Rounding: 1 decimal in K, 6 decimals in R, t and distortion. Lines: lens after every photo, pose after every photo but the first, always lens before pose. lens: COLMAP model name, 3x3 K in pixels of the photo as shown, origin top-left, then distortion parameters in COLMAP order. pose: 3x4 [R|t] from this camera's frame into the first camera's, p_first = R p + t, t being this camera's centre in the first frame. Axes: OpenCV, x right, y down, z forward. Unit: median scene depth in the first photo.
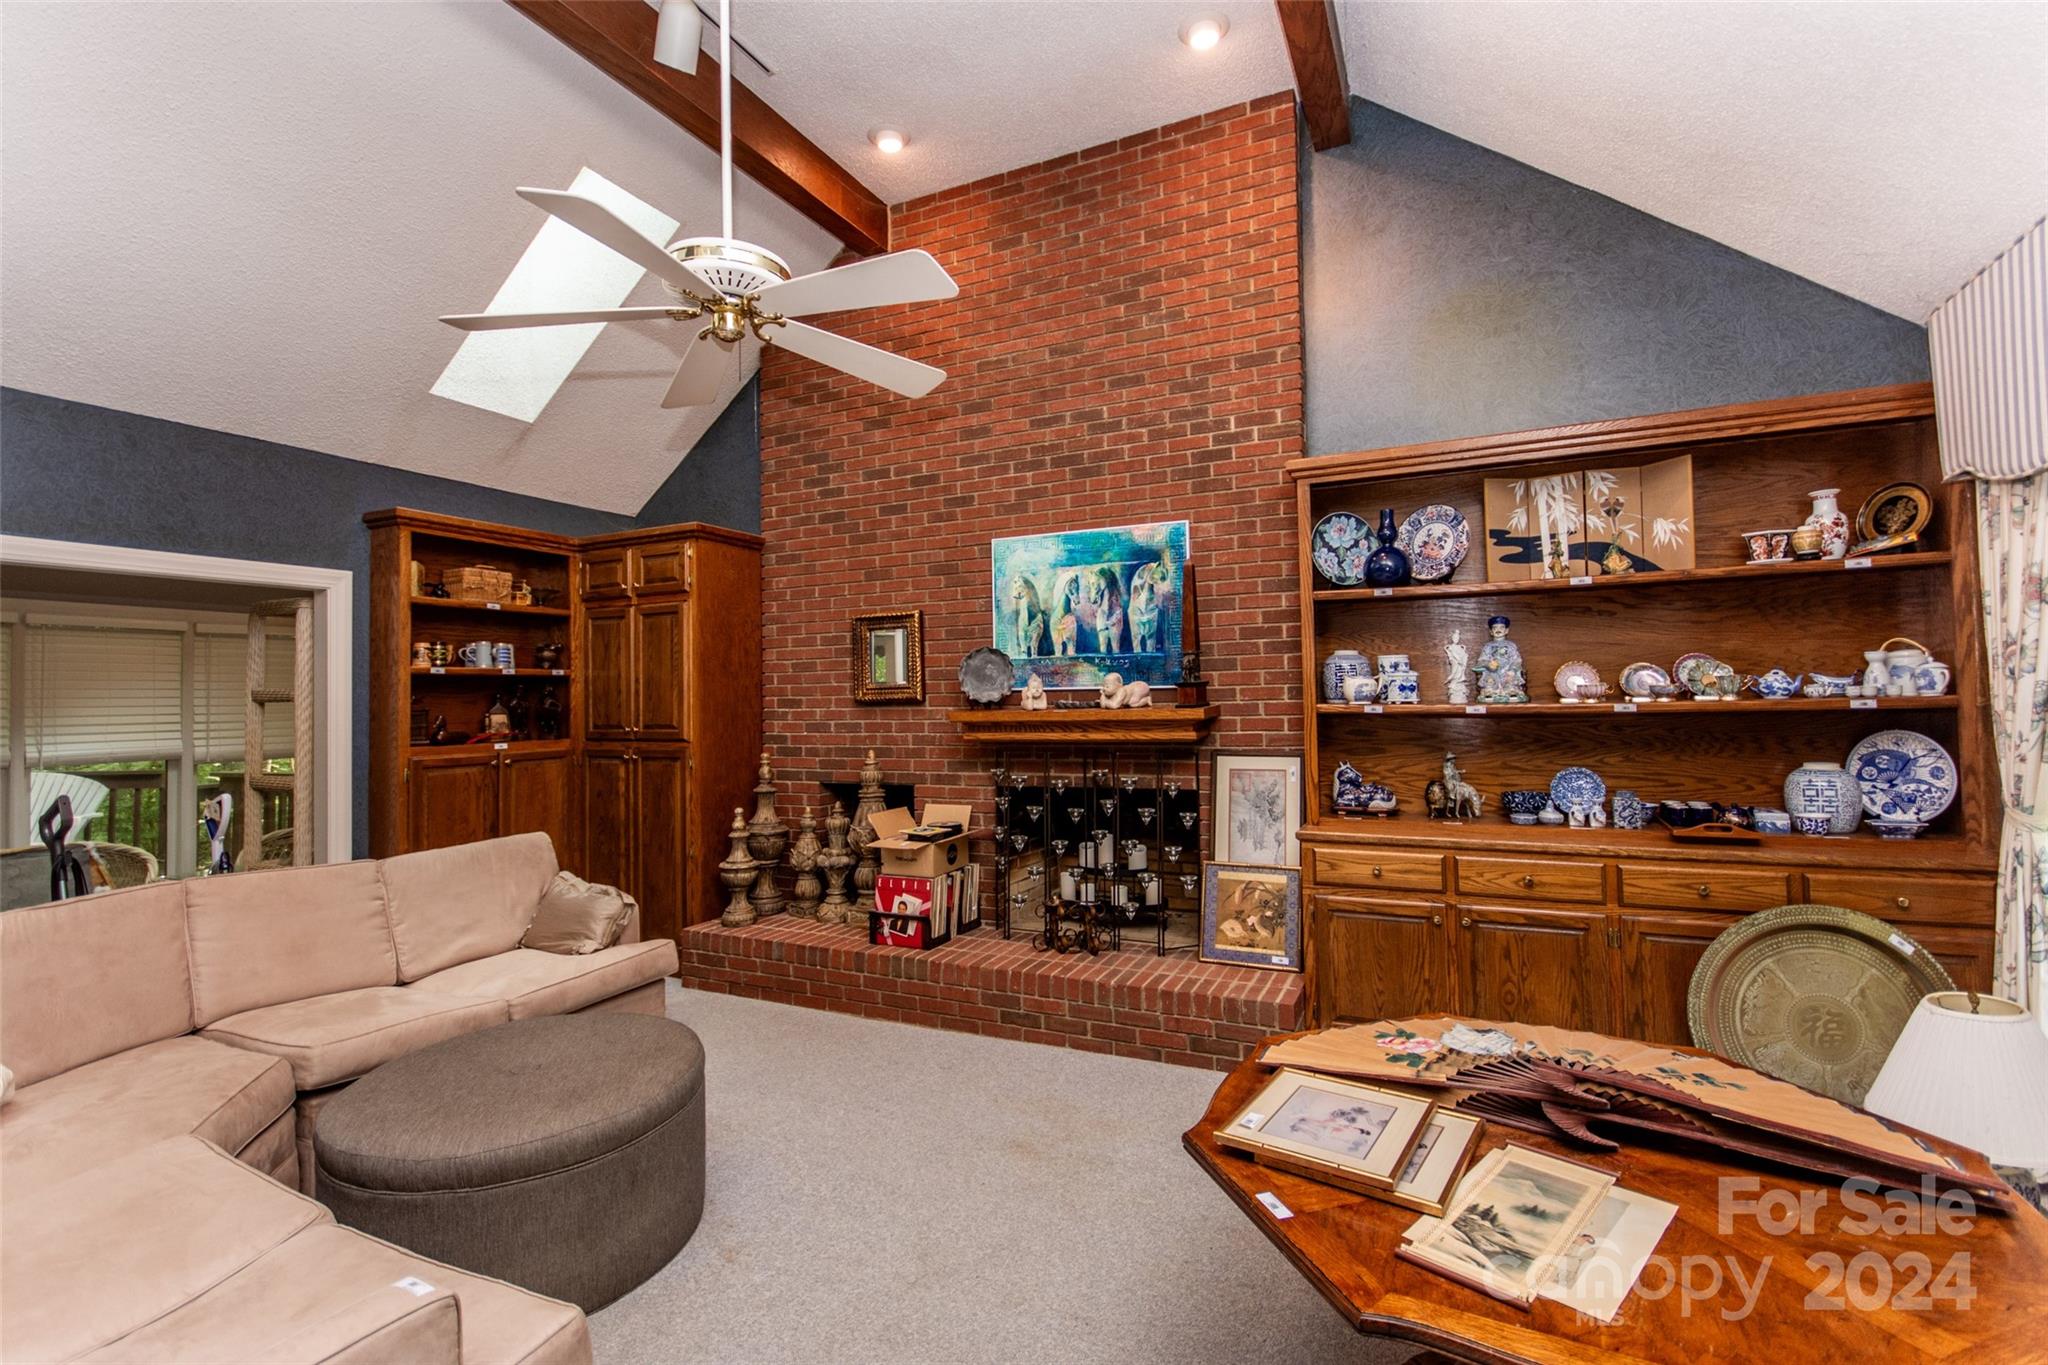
lens RADIAL K [[915.8, 0, 1030.3], [0, 915.8, 669.3], [0, 0, 1]] dist [0.017980, 0.000262]
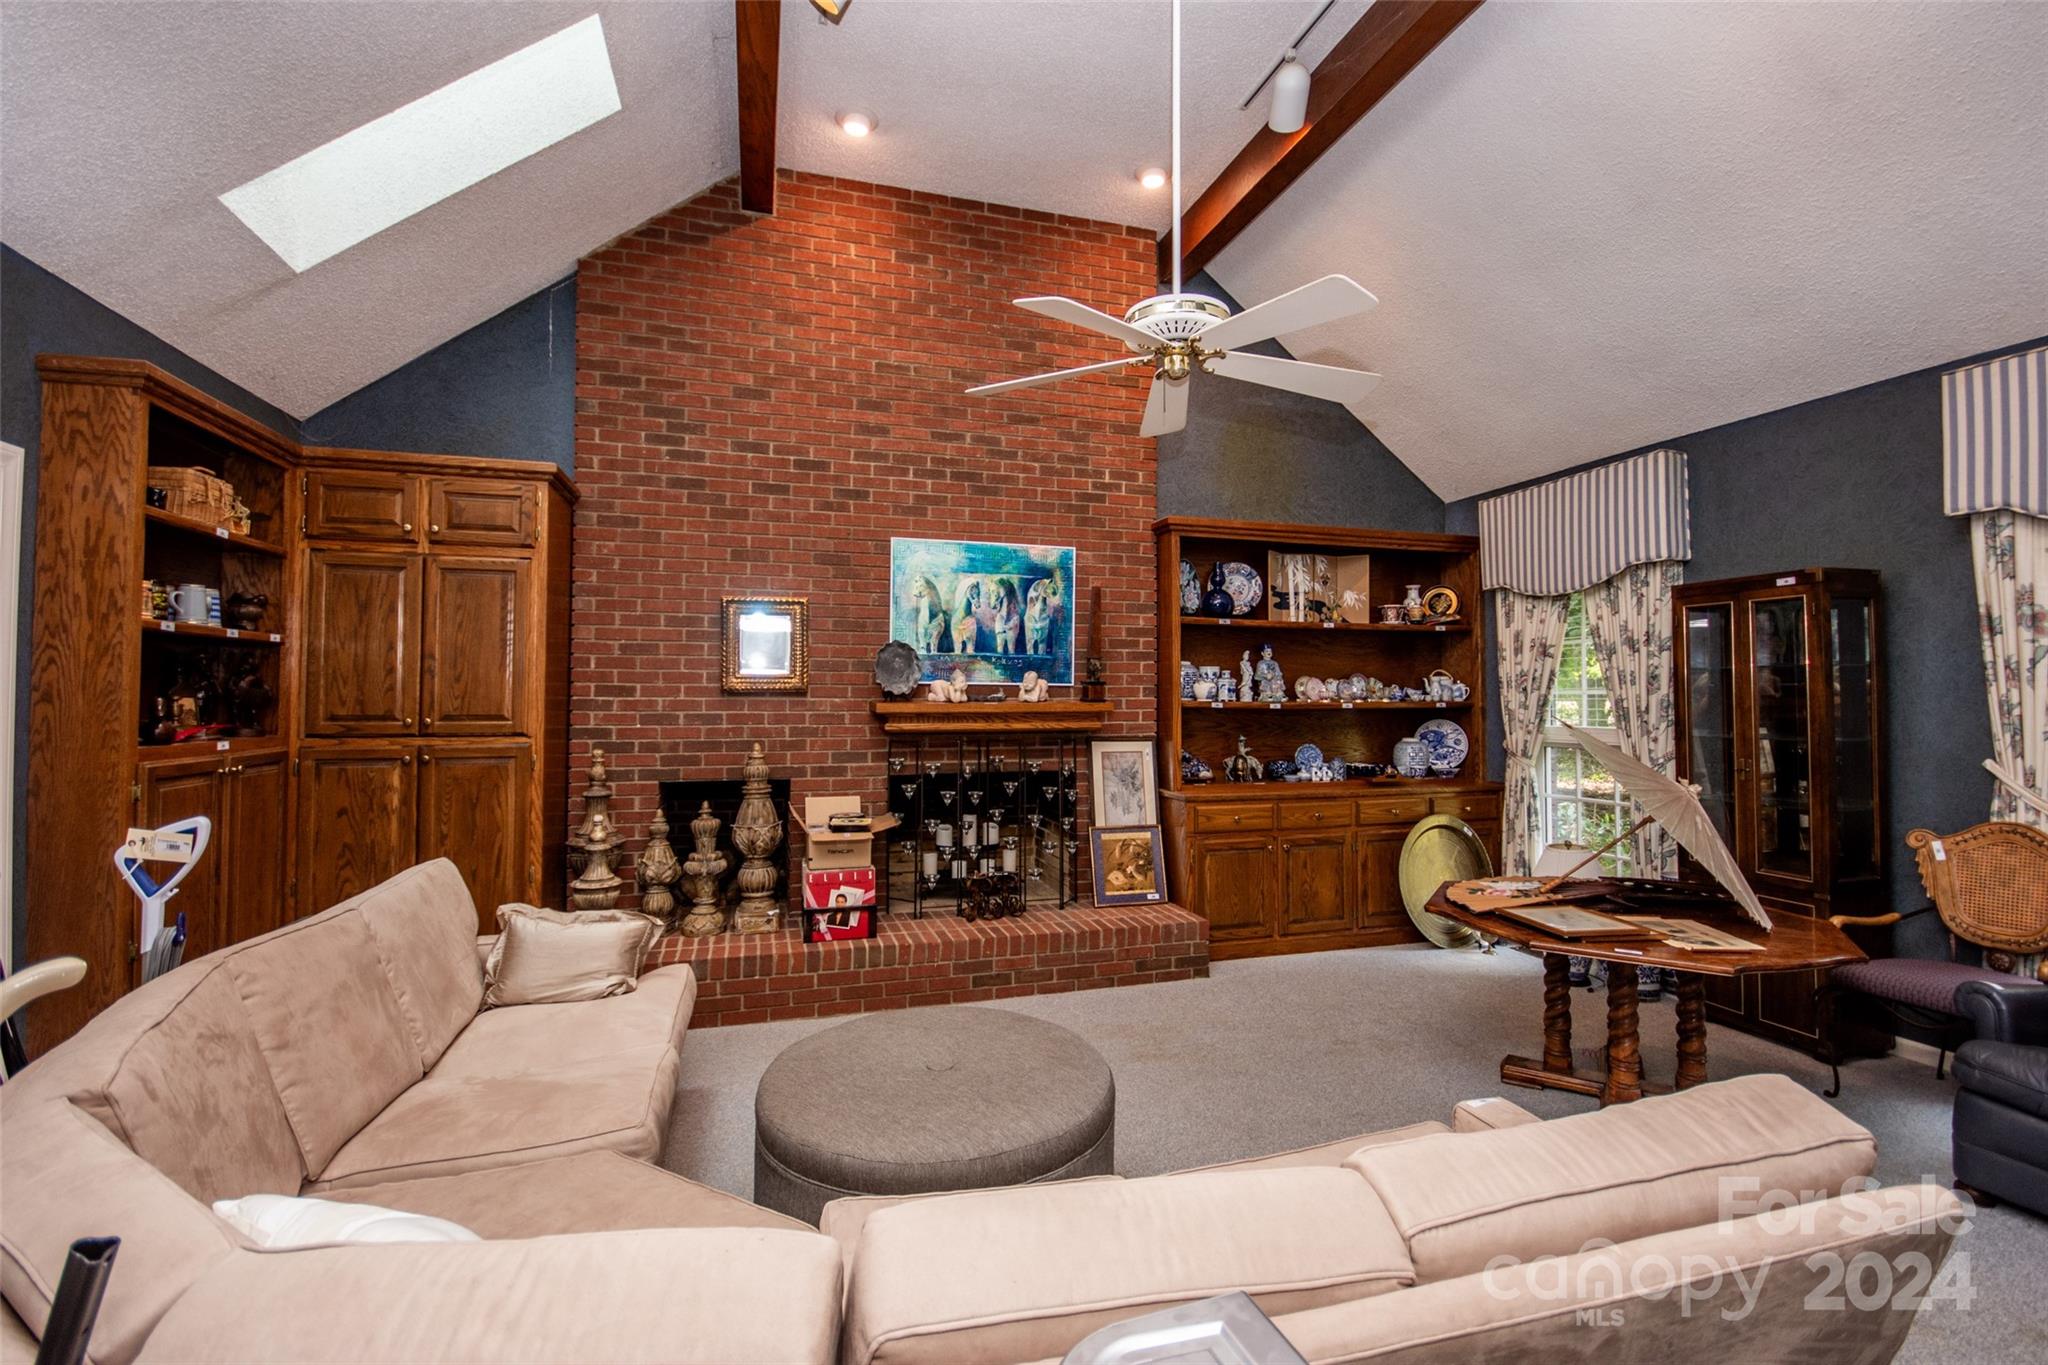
lens RADIAL K [[915.8, 0, 1030.3], [0, 915.8, 669.3], [0, 0, 1]] dist [0.017980, 0.000262]
pose [[0.745024, 0.039711, 0.665854, -0.652662], [-0.038187, 0.999128, -0.016860, 0.020145], [-0.665944, -0.012866, 0.745891, 0.130431]]
